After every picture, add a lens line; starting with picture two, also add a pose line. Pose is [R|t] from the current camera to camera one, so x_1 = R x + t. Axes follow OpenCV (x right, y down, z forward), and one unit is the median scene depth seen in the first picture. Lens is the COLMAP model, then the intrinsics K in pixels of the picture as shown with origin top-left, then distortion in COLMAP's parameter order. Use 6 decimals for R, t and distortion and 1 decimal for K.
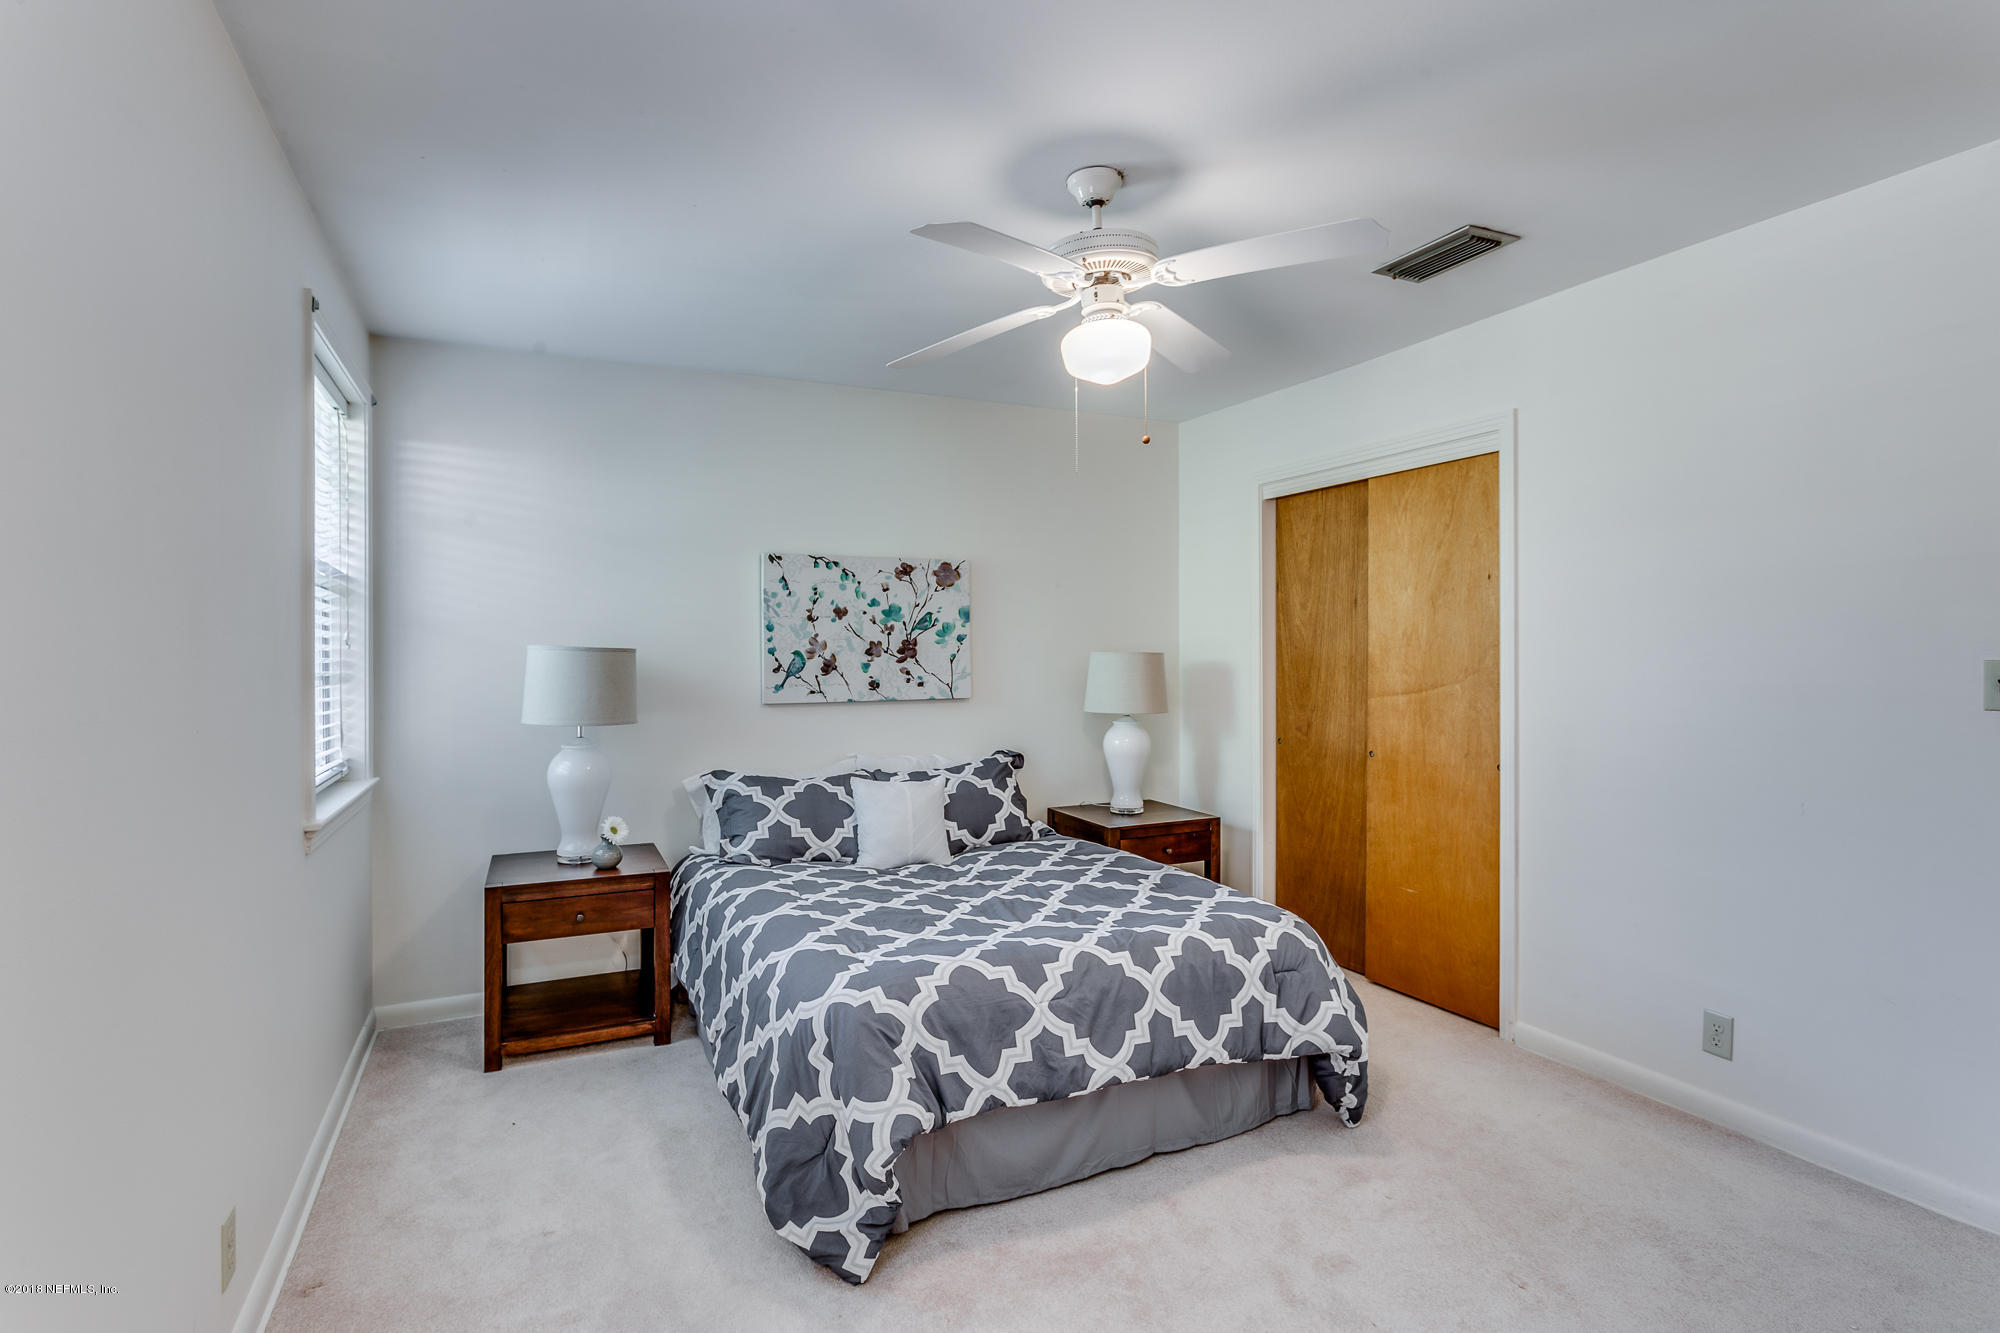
lens RADIAL K [[1006.5, 0, 1002.4], [0, 1006.5, 679.4], [0, 0, 1]] dist [-0.011893, 0.001918]
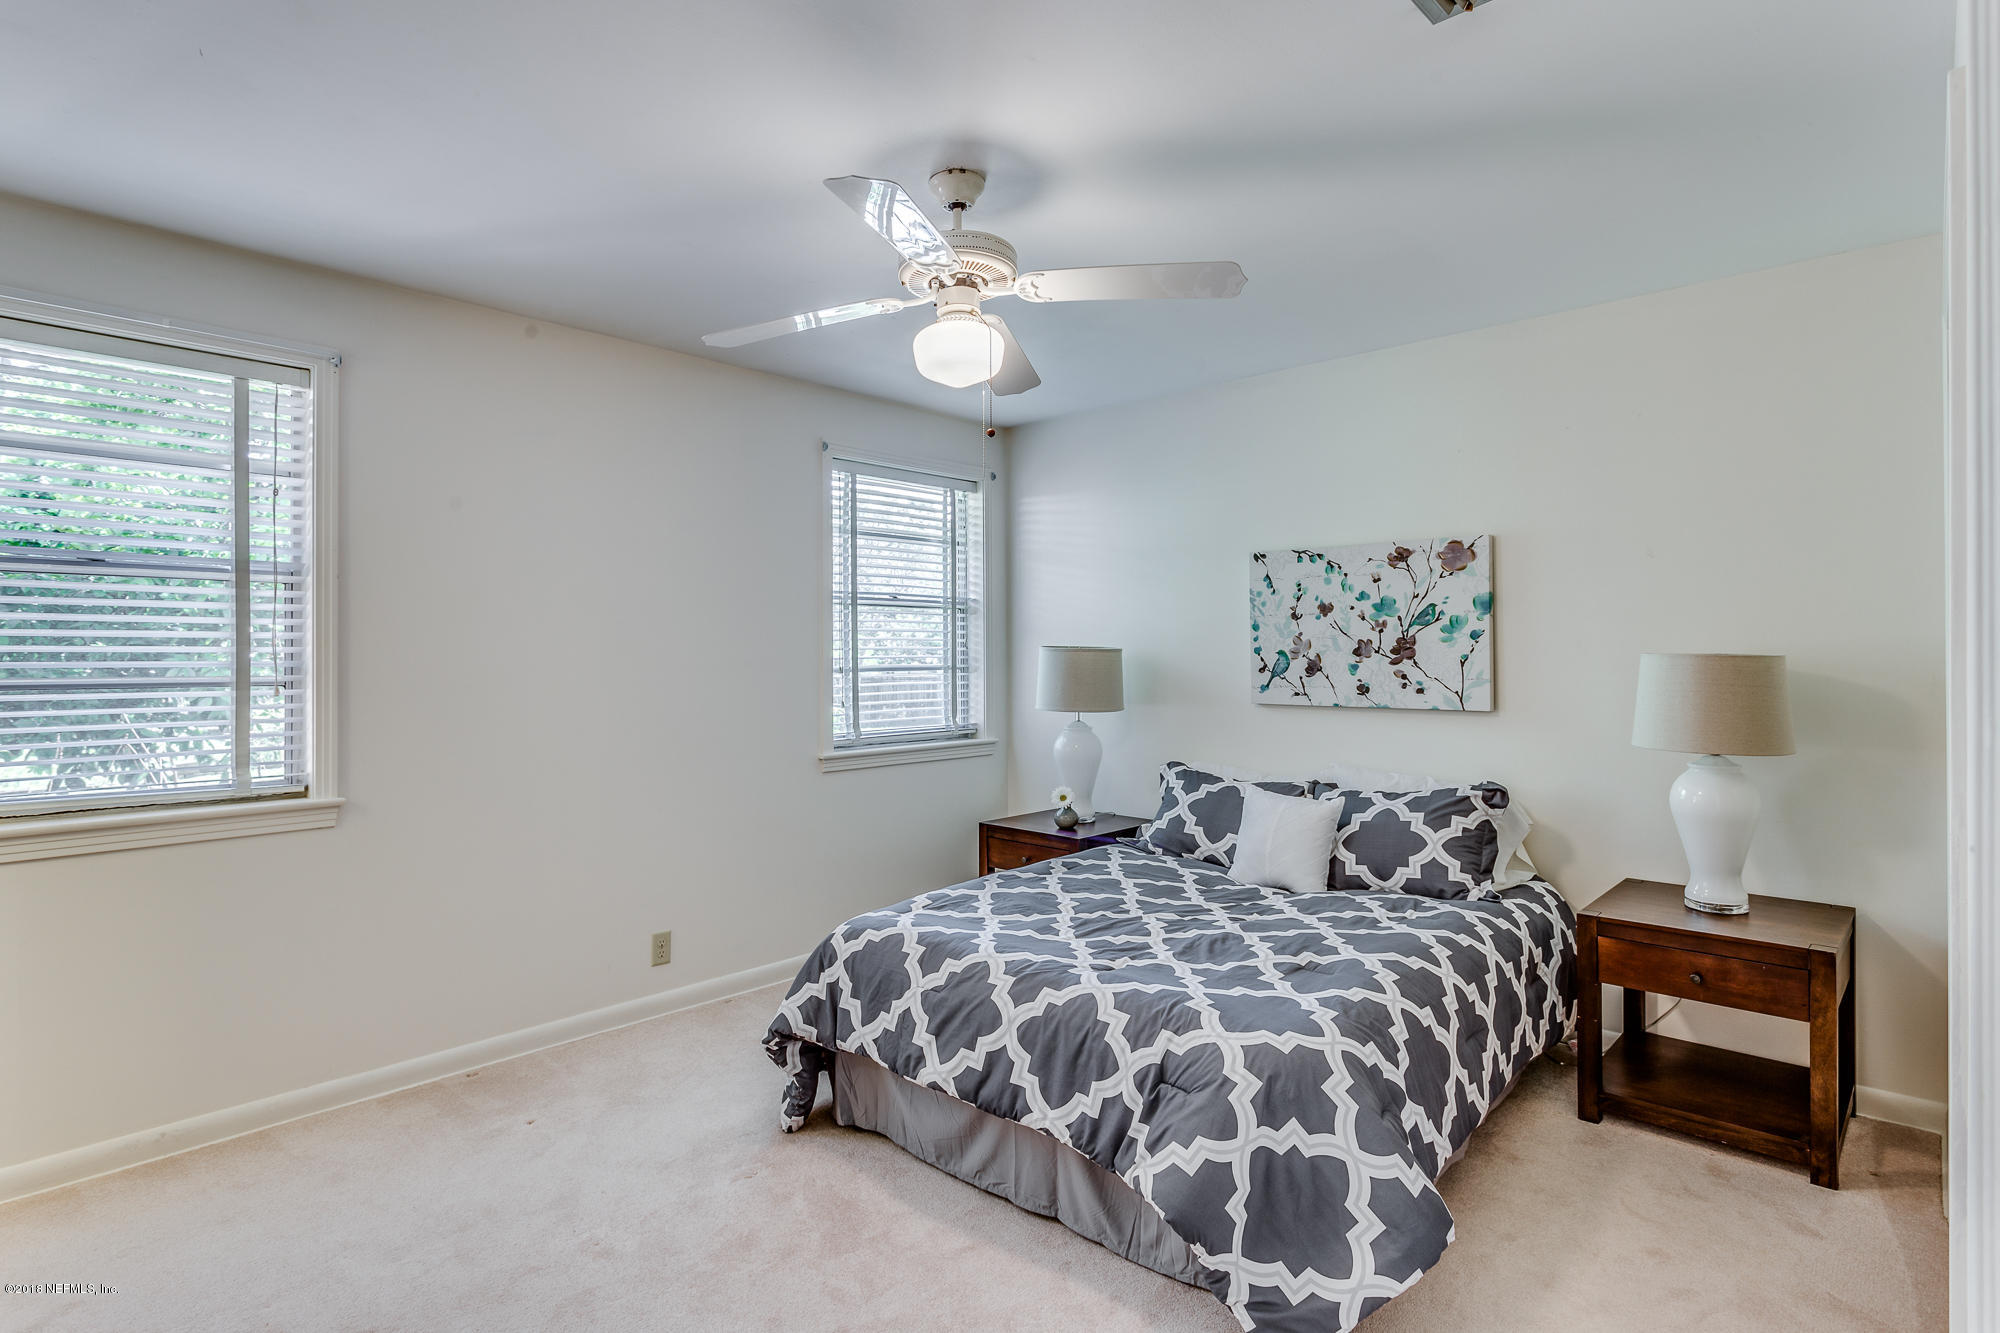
lens RADIAL K [[1047.5, 0, 999.8], [0, 1047.5, 645.9], [0, 0, 1]] dist [0.081714, 0.000232]
pose [[0.384995, -0.004509, -0.922908, 0.605924], [-0.029057, 0.999433, -0.017004, -0.007545], [0.922461, 0.033363, 0.384646, 0.351811]]
